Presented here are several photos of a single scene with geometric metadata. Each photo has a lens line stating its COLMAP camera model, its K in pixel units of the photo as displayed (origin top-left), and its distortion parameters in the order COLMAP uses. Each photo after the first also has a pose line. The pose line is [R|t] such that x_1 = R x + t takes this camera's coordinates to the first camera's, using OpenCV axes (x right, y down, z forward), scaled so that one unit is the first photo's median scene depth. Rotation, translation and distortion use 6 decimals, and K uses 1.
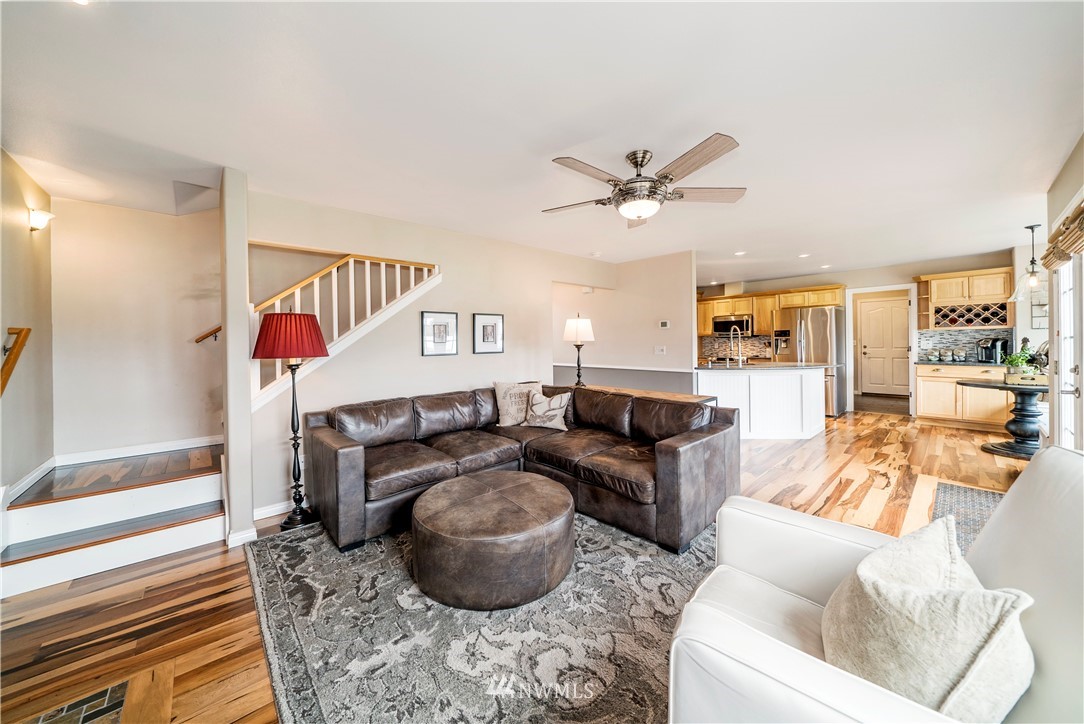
lens RADIAL K [[377.1, 0, 542.5], [0, 377.1, 356.1], [0, 0, 1]] dist [-0.005353, 0.000659]
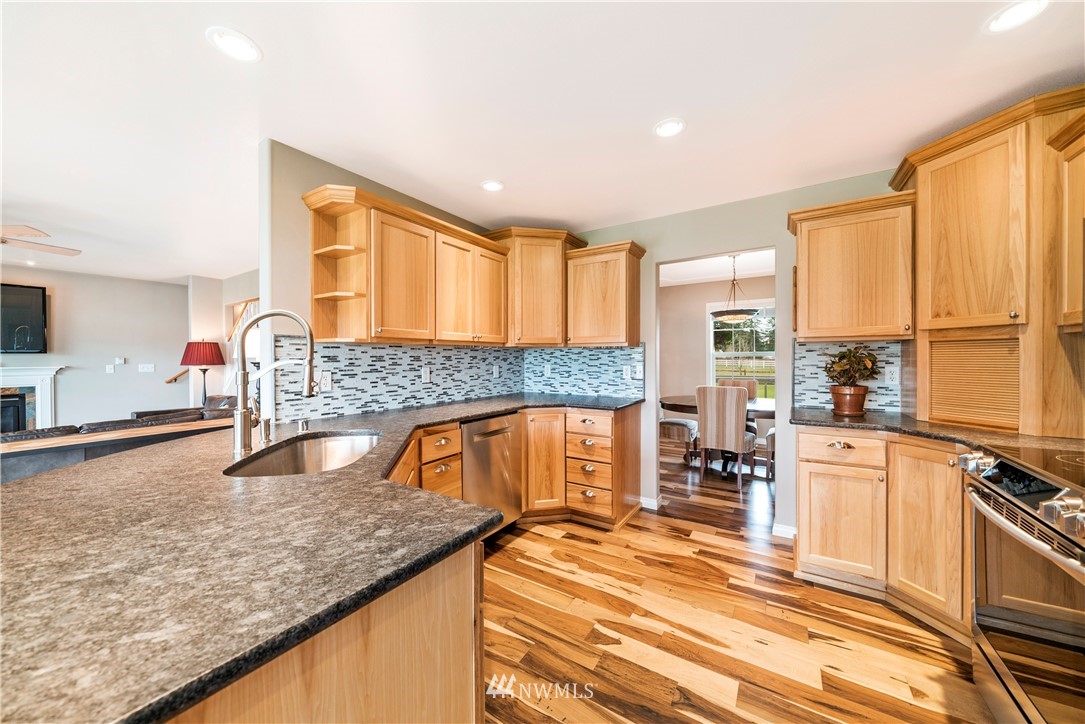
lens RADIAL K [[377.5, 0, 544.6], [0, 377.5, 358.9], [0, 0, 1]] dist [-0.005353, 0.000659]
pose [[0.267809, 0.017229, -0.963318, 1.528661], [-0.007429, 0.999847, 0.015817, -0.067301], [0.963443, 0.002920, 0.267896, 2.043204]]
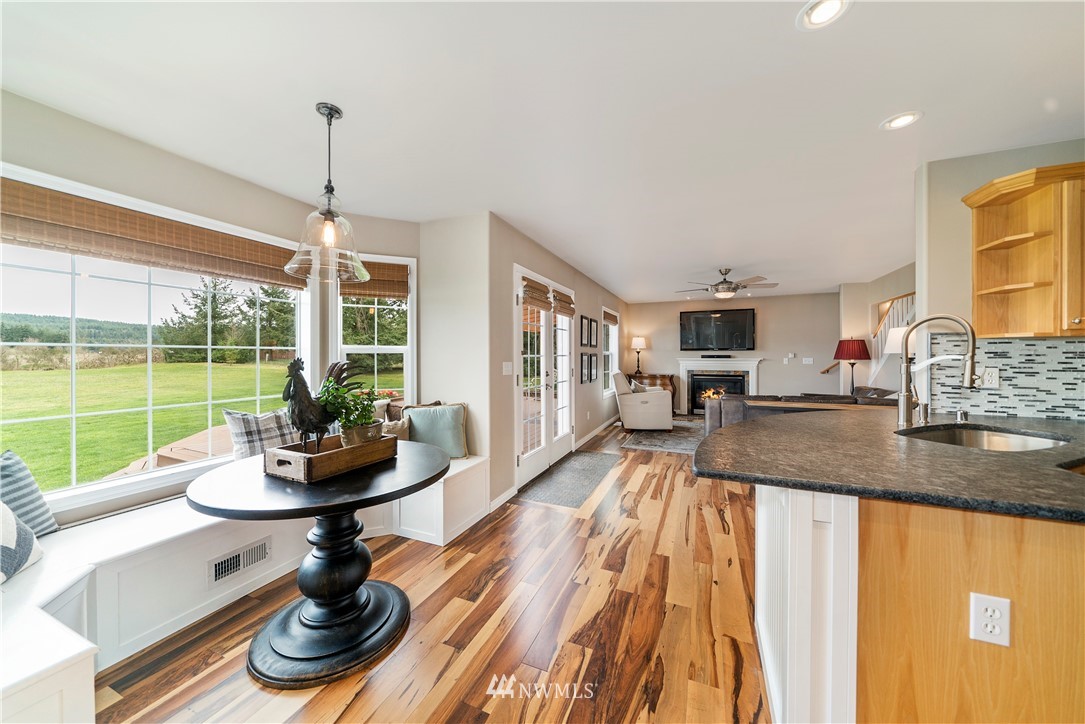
lens RADIAL K [[377.5, 0, 543.1], [0, 377.5, 355.2], [0, 0, 1]] dist [-0.005353, 0.000659]
pose [[-0.906119, 0.015330, -0.422746, 1.786667], [0.008953, 0.999814, 0.017068, -0.072002], [0.422929, 0.011681, -0.906088, 2.116321]]
